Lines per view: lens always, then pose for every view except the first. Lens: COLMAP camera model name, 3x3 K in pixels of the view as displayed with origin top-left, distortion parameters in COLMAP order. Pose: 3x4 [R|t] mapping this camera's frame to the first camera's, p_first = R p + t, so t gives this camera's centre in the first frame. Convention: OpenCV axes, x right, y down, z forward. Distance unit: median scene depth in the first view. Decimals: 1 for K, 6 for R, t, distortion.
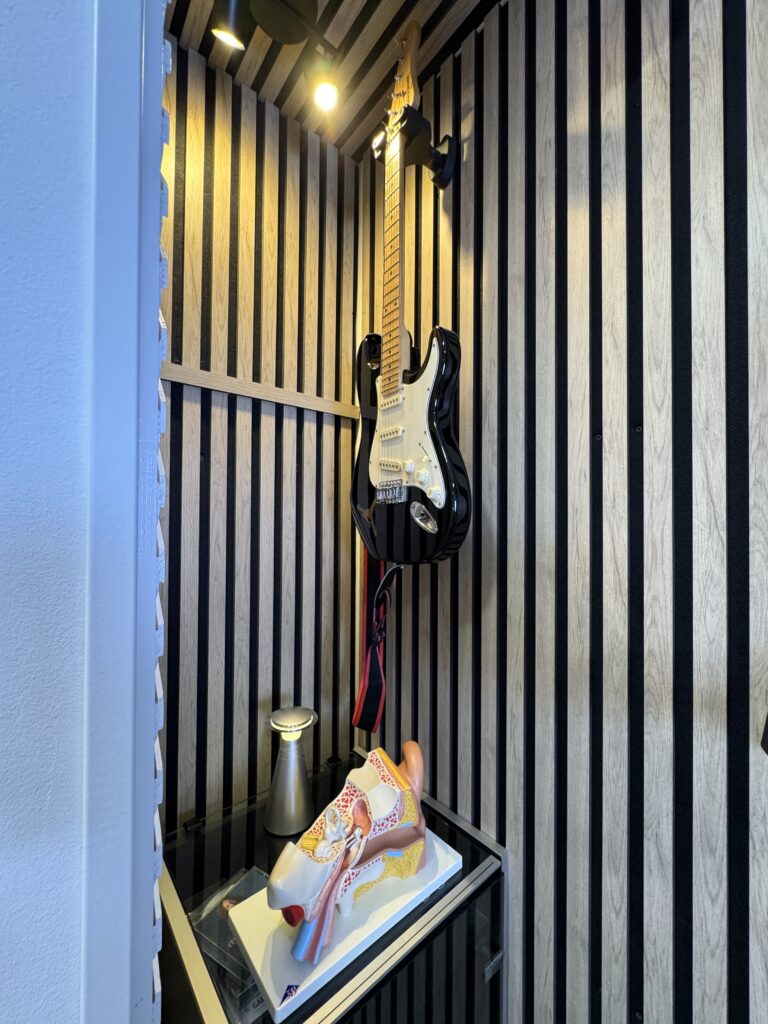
lens RADIAL K [[413.0, 0, 387.4], [0, 413.0, 510.9], [0, 0, 1]] dist [-0.002316, 0.000604]
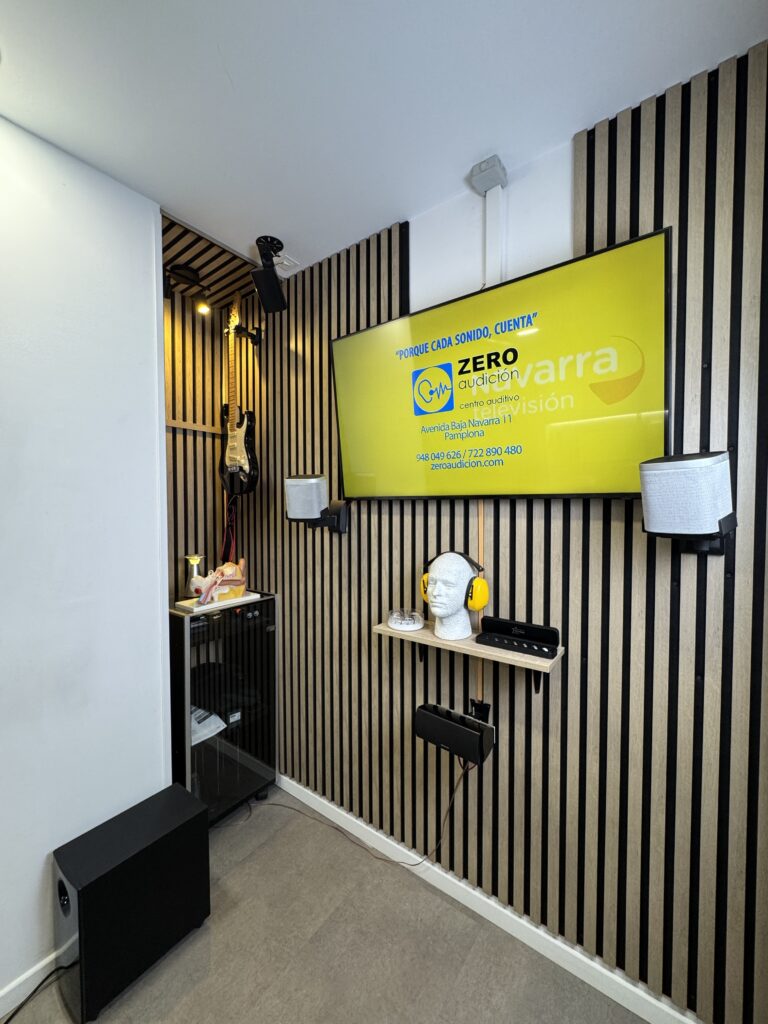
lens RADIAL K [[413.0, 0, 387.4], [0, 413.0, 510.9], [0, 0, 1]] dist [-0.002316, 0.000604]
pose [[0.971451, -0.013624, 0.236849, 0.341374], [0.004139, 0.999171, 0.040497, 0.126683], [-0.237204, -0.038361, 0.970702, -1.835948]]
